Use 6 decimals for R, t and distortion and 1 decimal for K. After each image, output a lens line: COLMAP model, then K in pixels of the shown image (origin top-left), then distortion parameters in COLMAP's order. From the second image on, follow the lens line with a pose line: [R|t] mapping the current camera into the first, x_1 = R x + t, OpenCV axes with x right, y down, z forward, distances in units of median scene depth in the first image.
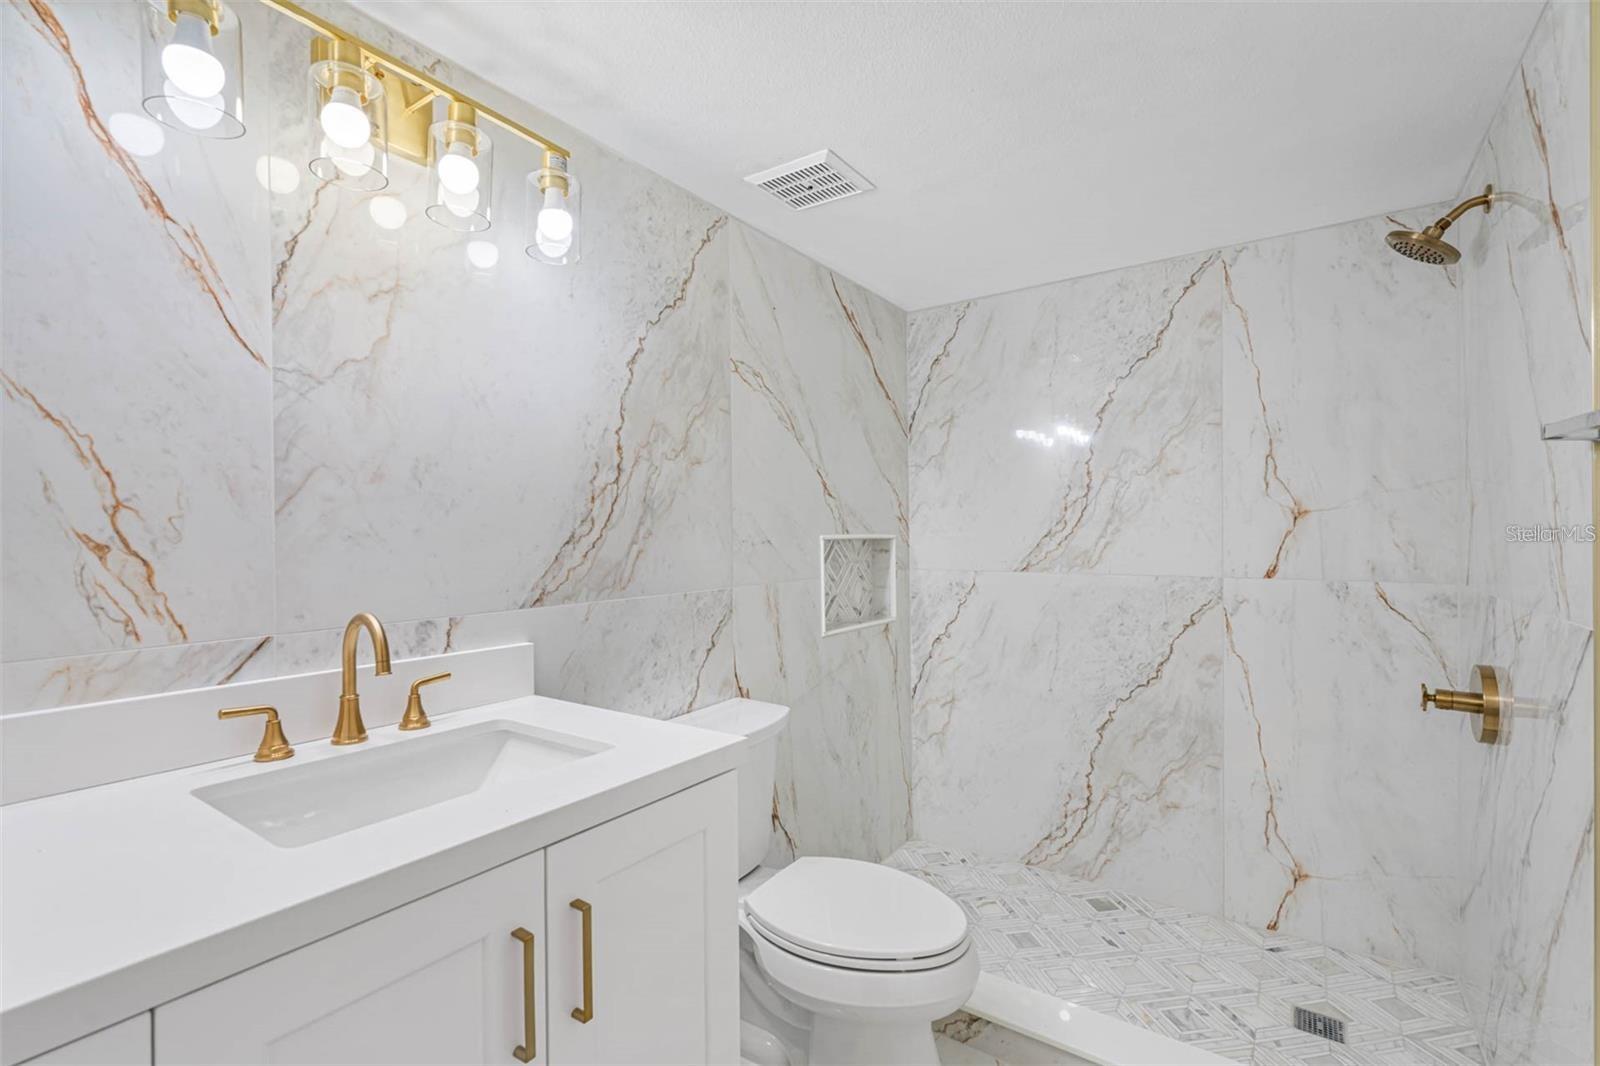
lens RADIAL K [[732.3, 0, 790.0], [0, 732.3, 534.6], [0, 0, 1]] dist [0.002019, 0.000228]
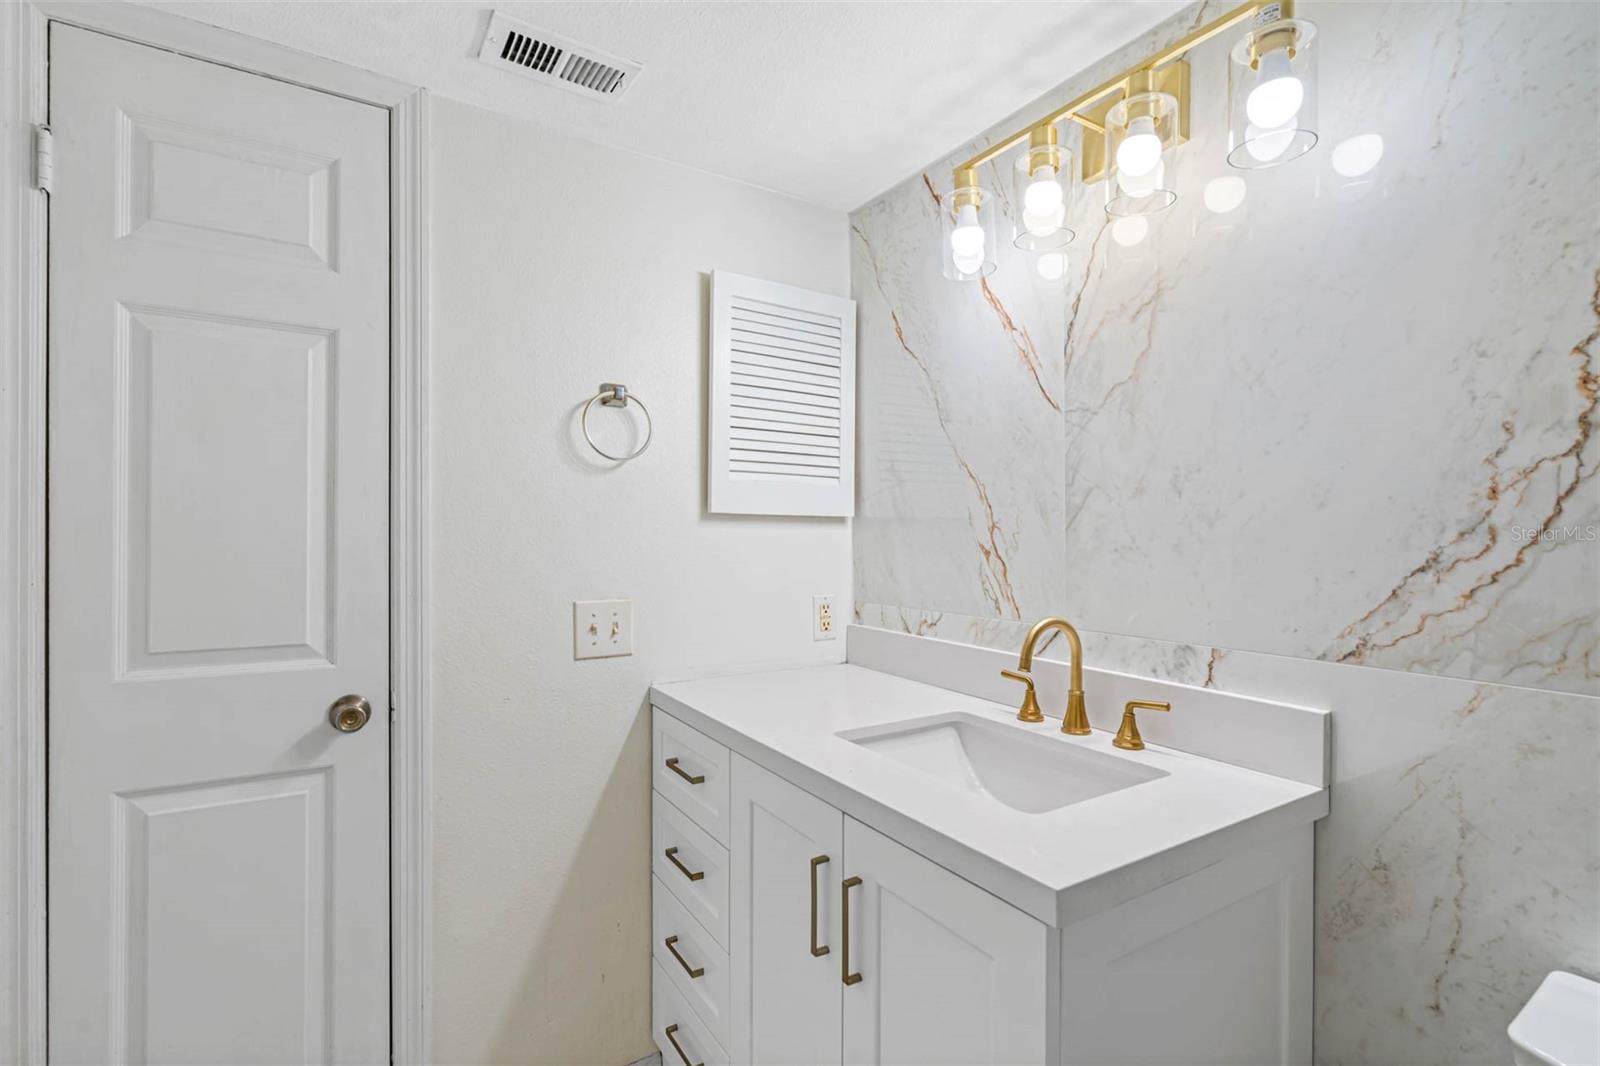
lens RADIAL K [[732.3, 0, 790.6], [0, 732.3, 532.5], [0, 0, 1]] dist [0.002019, 0.000228]
pose [[-0.388130, 0.009806, -0.921552, 0.560823], [0.003563, 0.999952, 0.009140, -0.033590], [0.921598, 0.000264, -0.388147, 0.961500]]
